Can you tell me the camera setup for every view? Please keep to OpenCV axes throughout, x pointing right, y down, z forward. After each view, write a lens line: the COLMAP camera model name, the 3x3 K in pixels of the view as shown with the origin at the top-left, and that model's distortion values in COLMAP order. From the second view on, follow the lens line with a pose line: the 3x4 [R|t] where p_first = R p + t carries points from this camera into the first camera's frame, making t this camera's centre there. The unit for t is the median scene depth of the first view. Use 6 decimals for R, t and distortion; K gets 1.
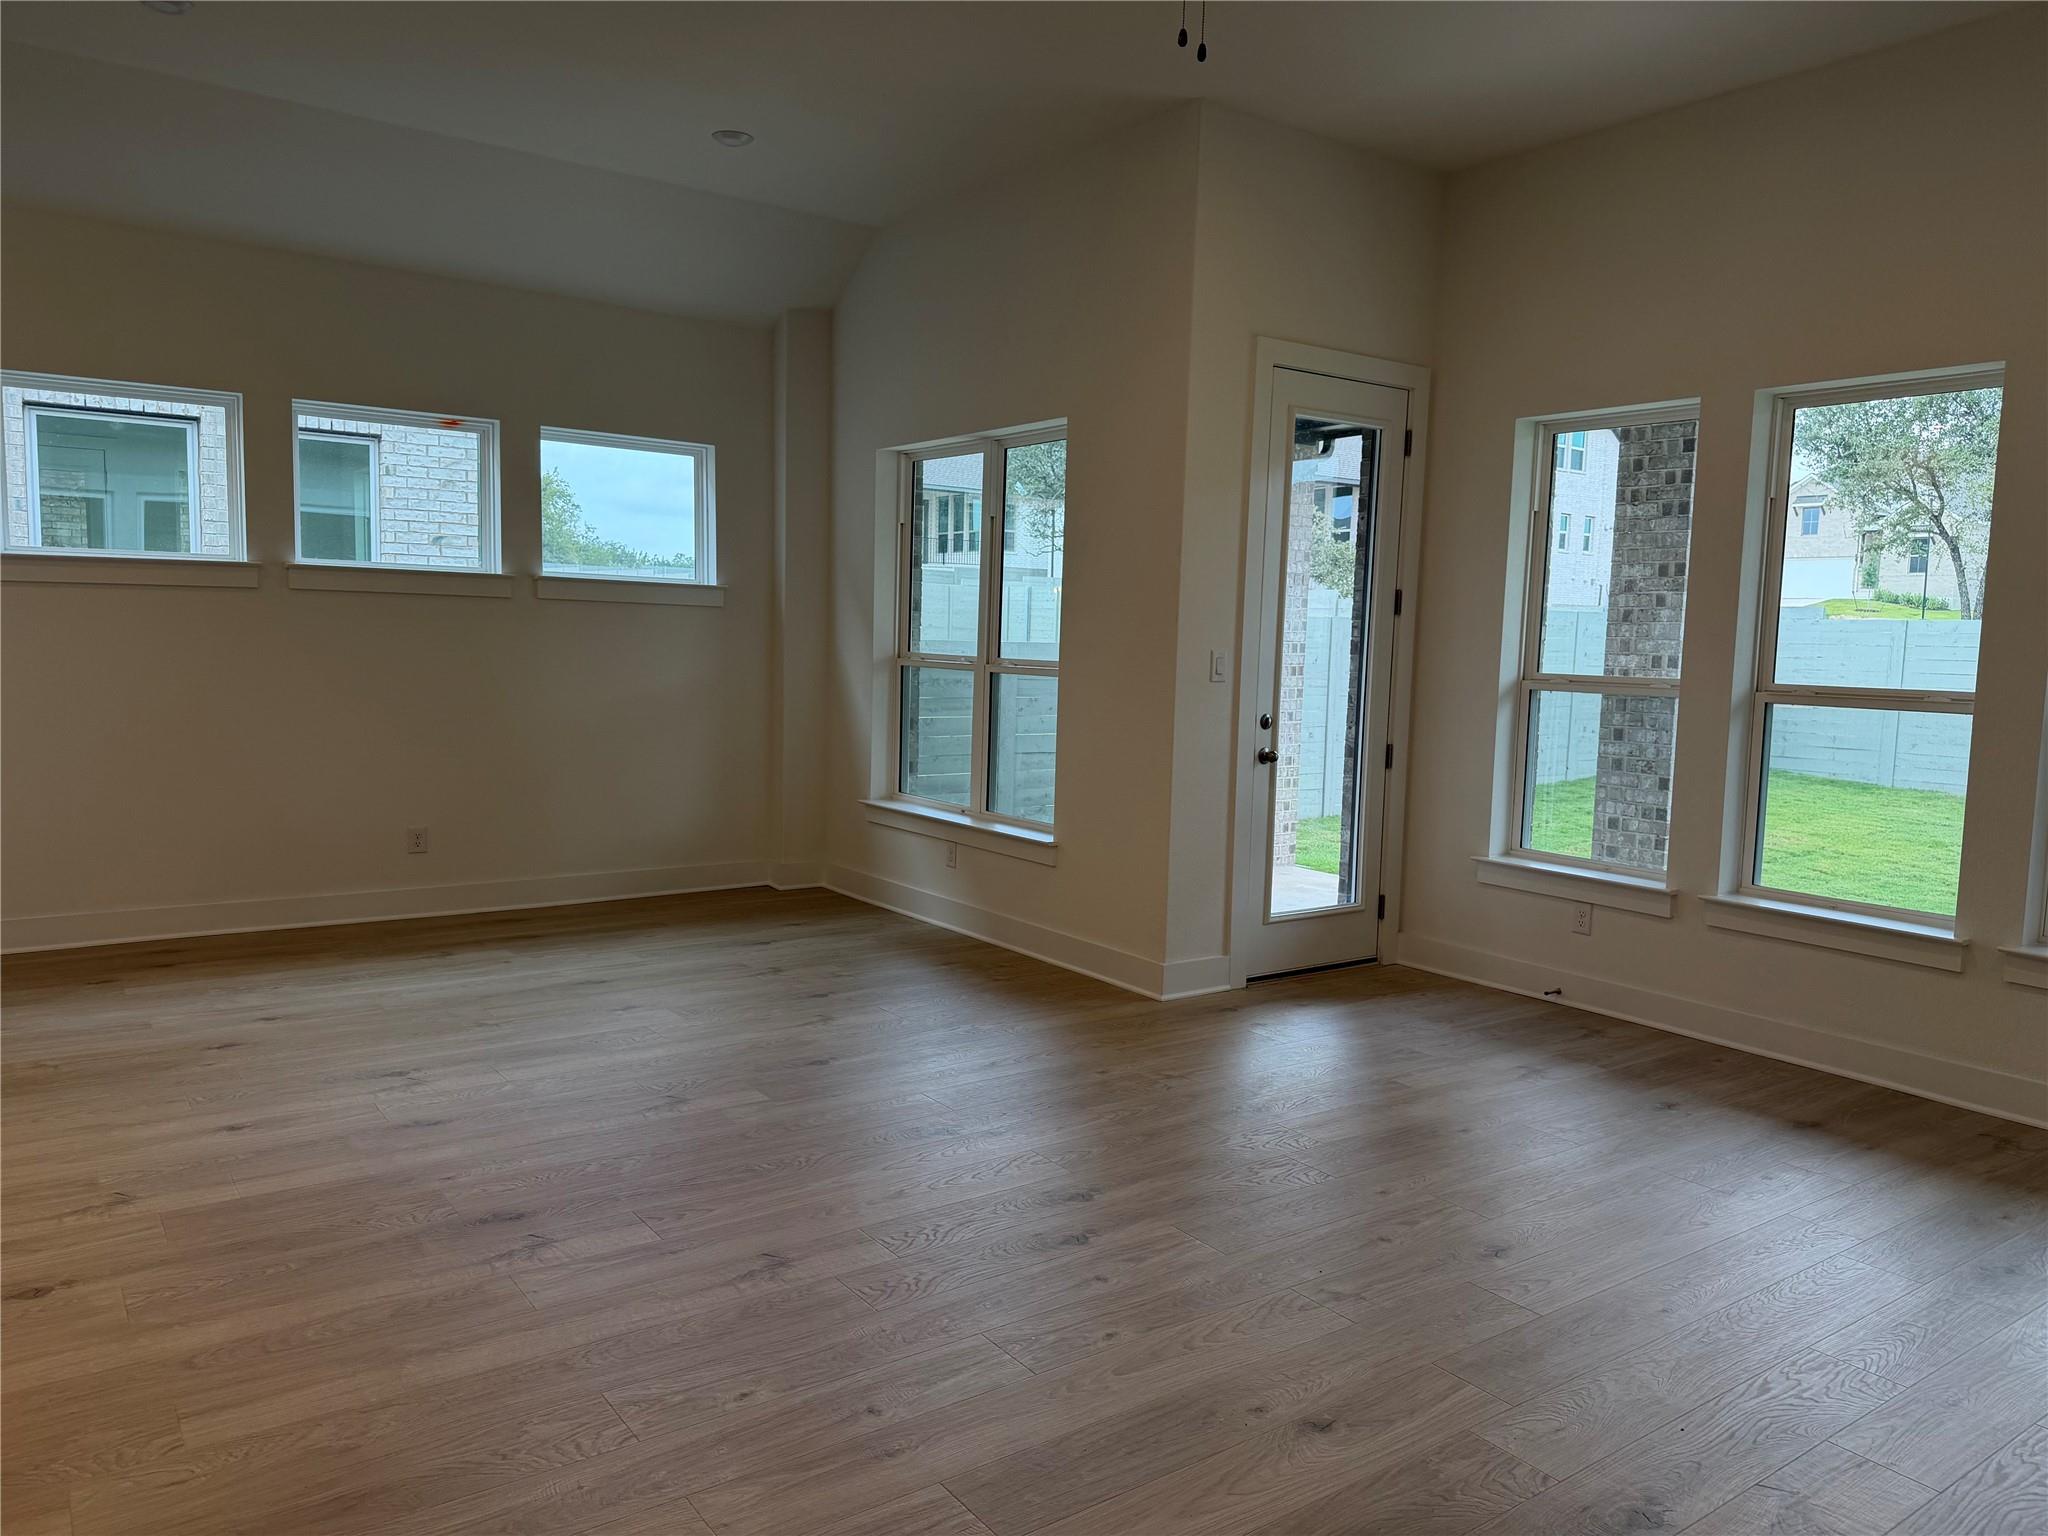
lens RADIAL K [[1439.1, 0, 1015.1], [0, 1439.1, 771.5], [0, 0, 1]] dist [0.065546, -0.085755]
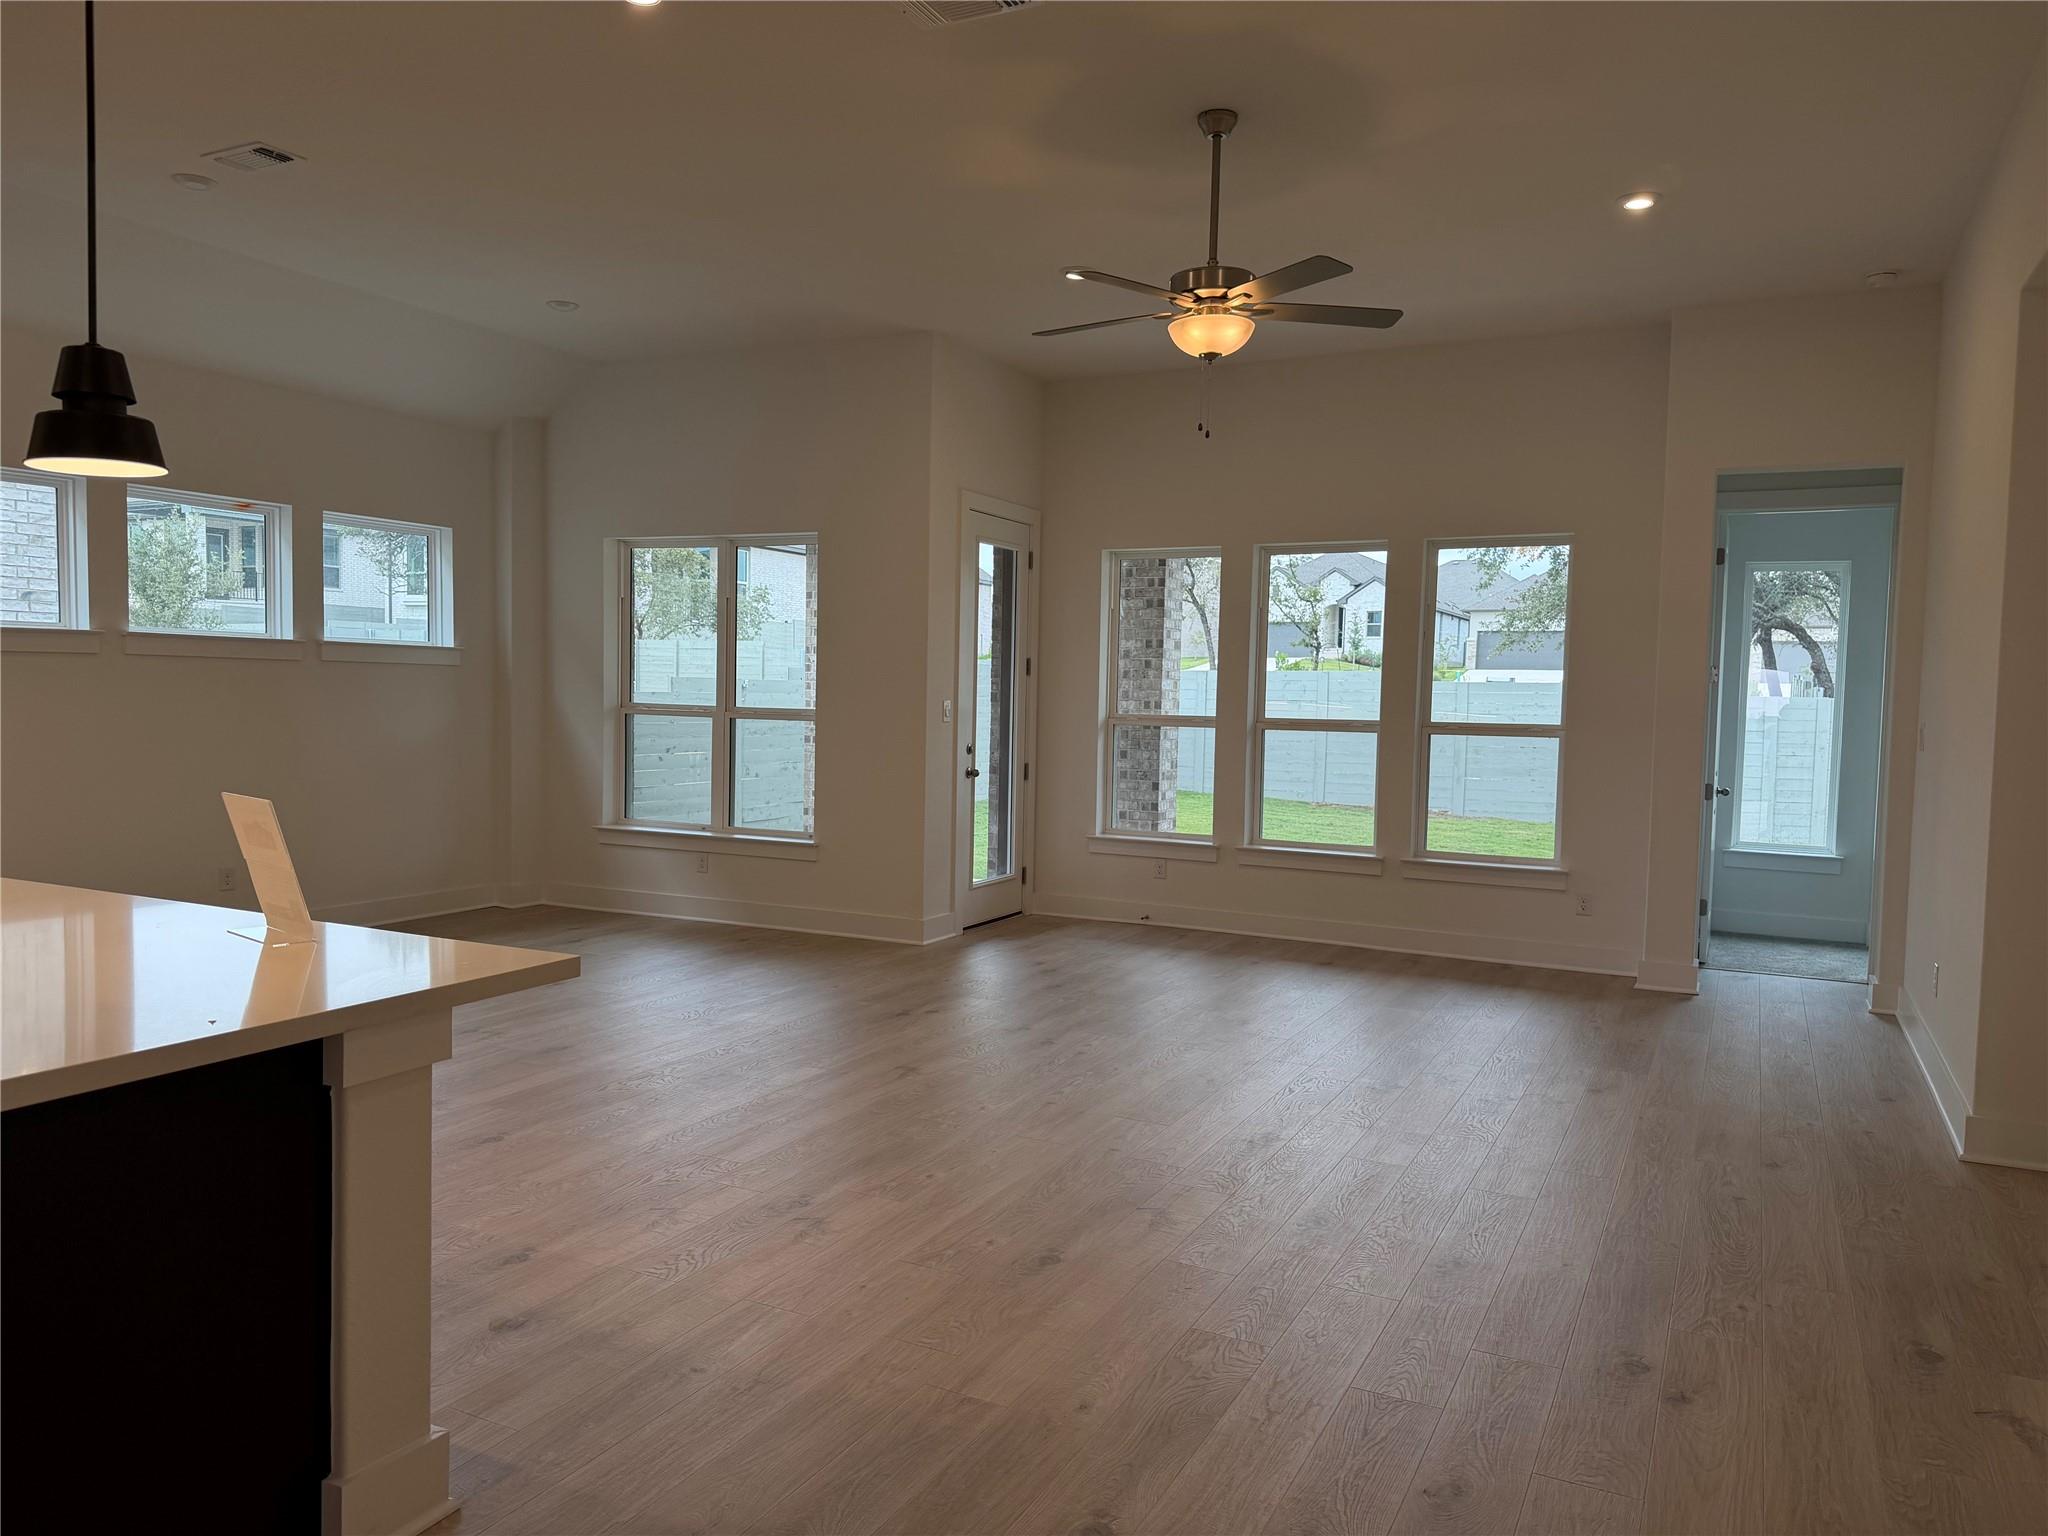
lens RADIAL K [[1439.1, 0, 1015.1], [0, 1439.1, 771.5], [0, 0, 1]] dist [0.065546, -0.085755]
pose [[0.886526, -0.034248, 0.461409, -0.410774], [0.047791, 0.998701, -0.017693, 0.014244], [-0.460203, 0.037736, 0.887011, -0.279350]]
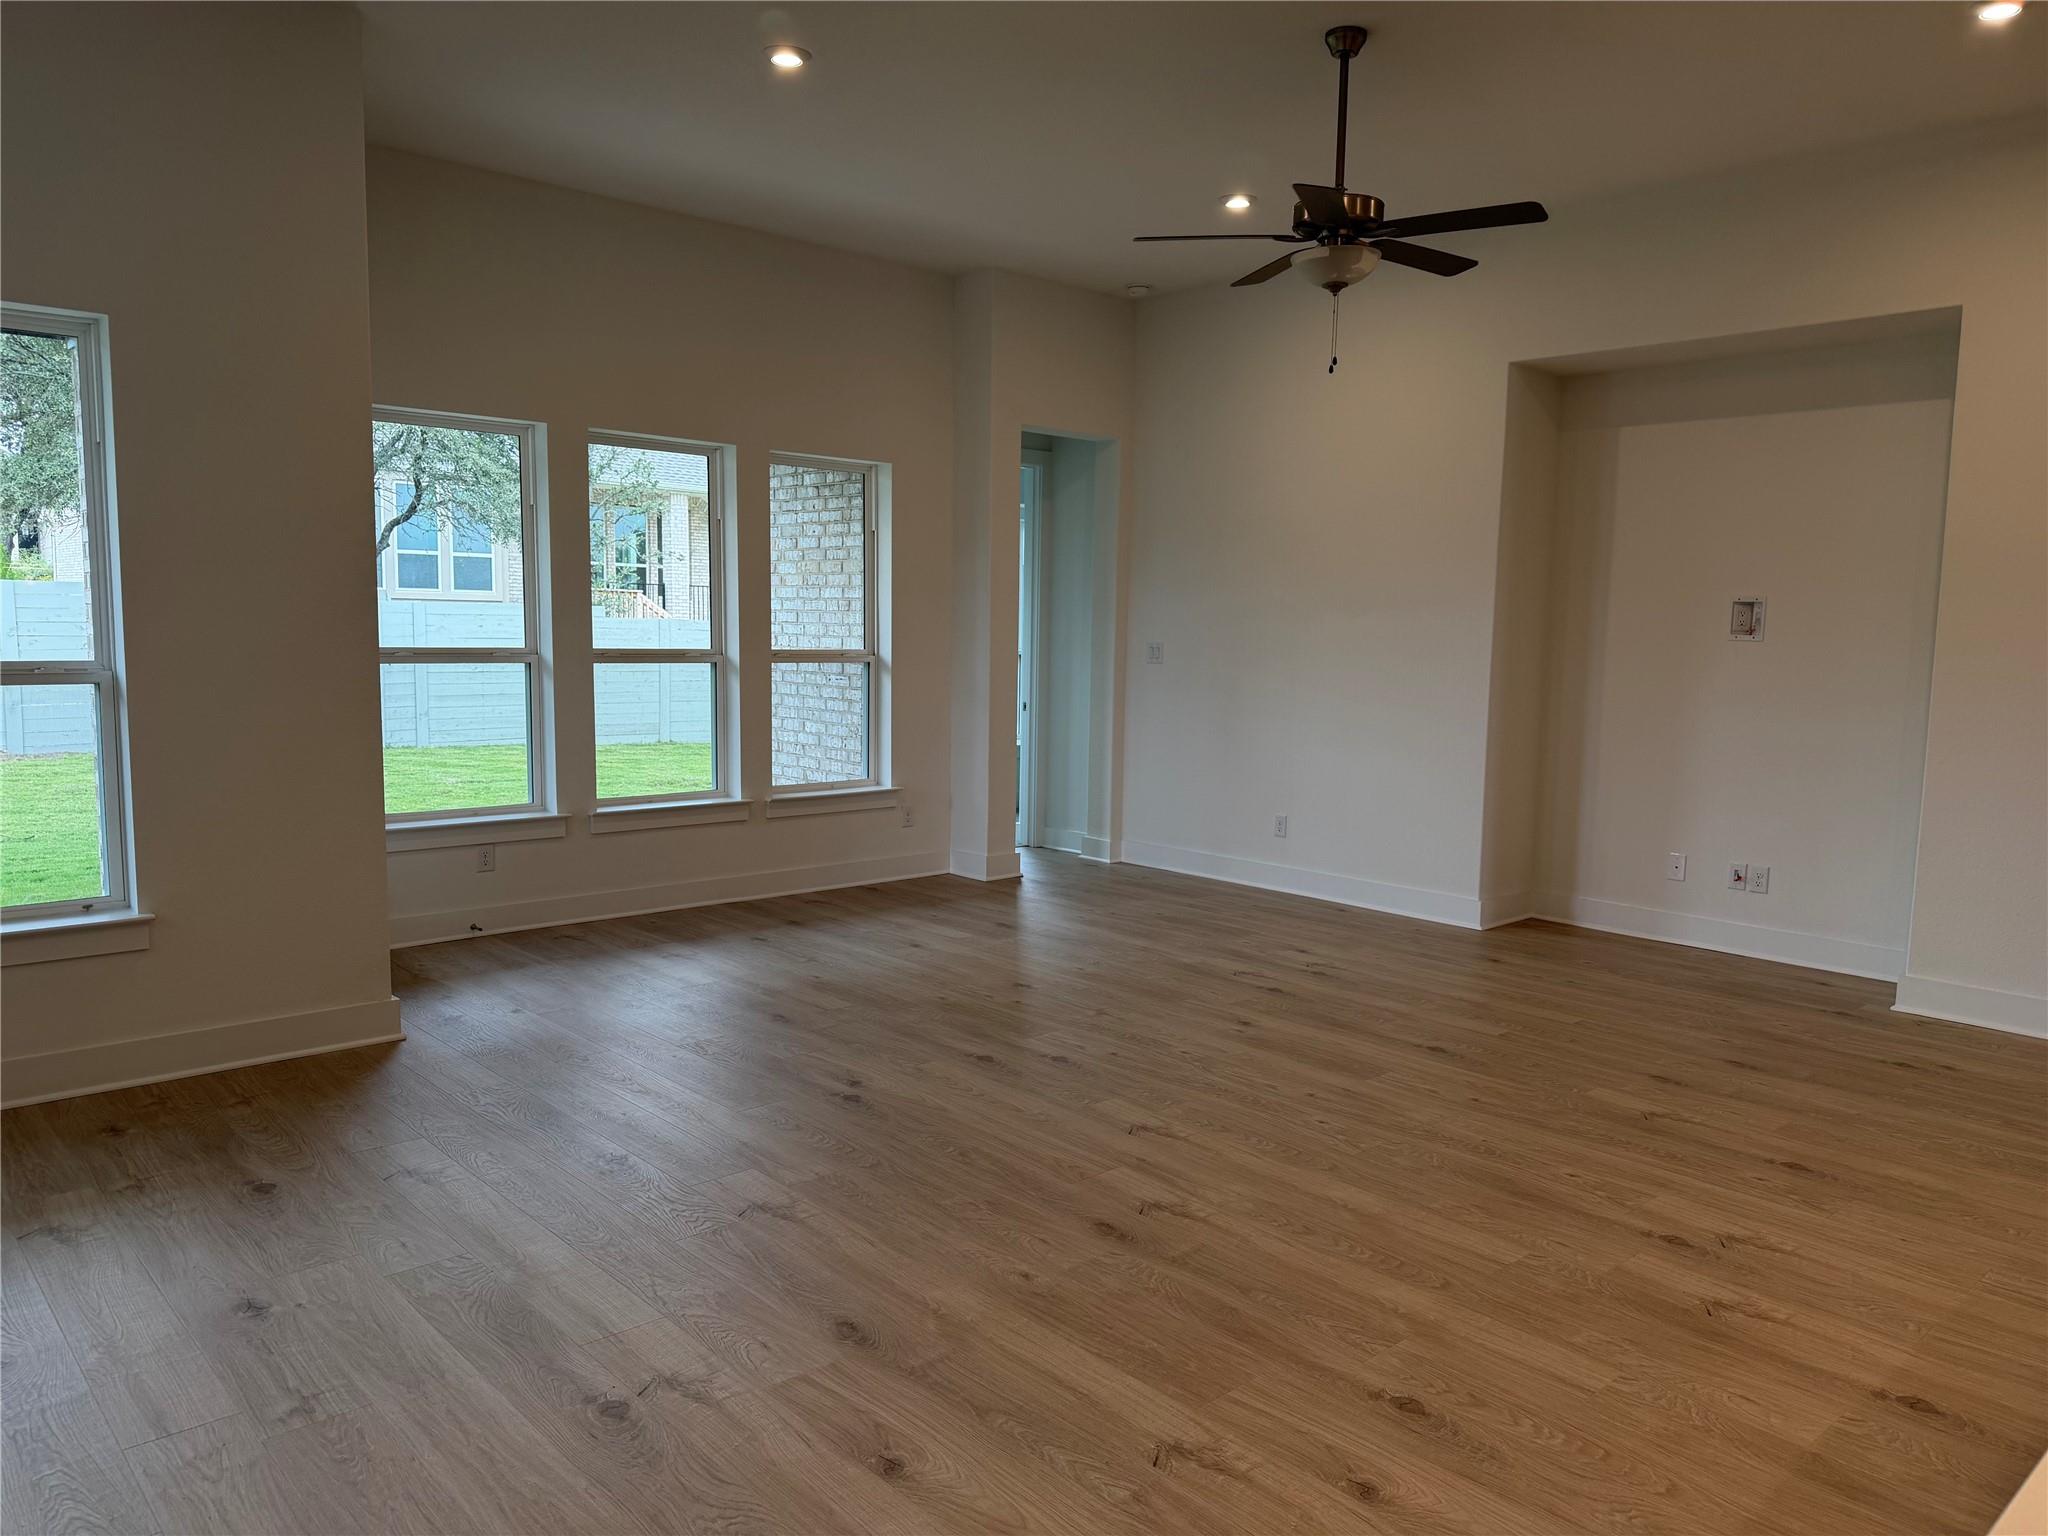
lens RADIAL K [[1455.7, 0, 1024.0], [0, 1455.7, 768.0], [0, 0, 1]] dist [0.046340, -0.044909]
pose [[-0.122289, -0.130258, 0.983910, -0.709718], [0.073714, 0.987420, 0.139884, -0.089736], [-0.989753, 0.089634, -0.111149, 0.614750]]
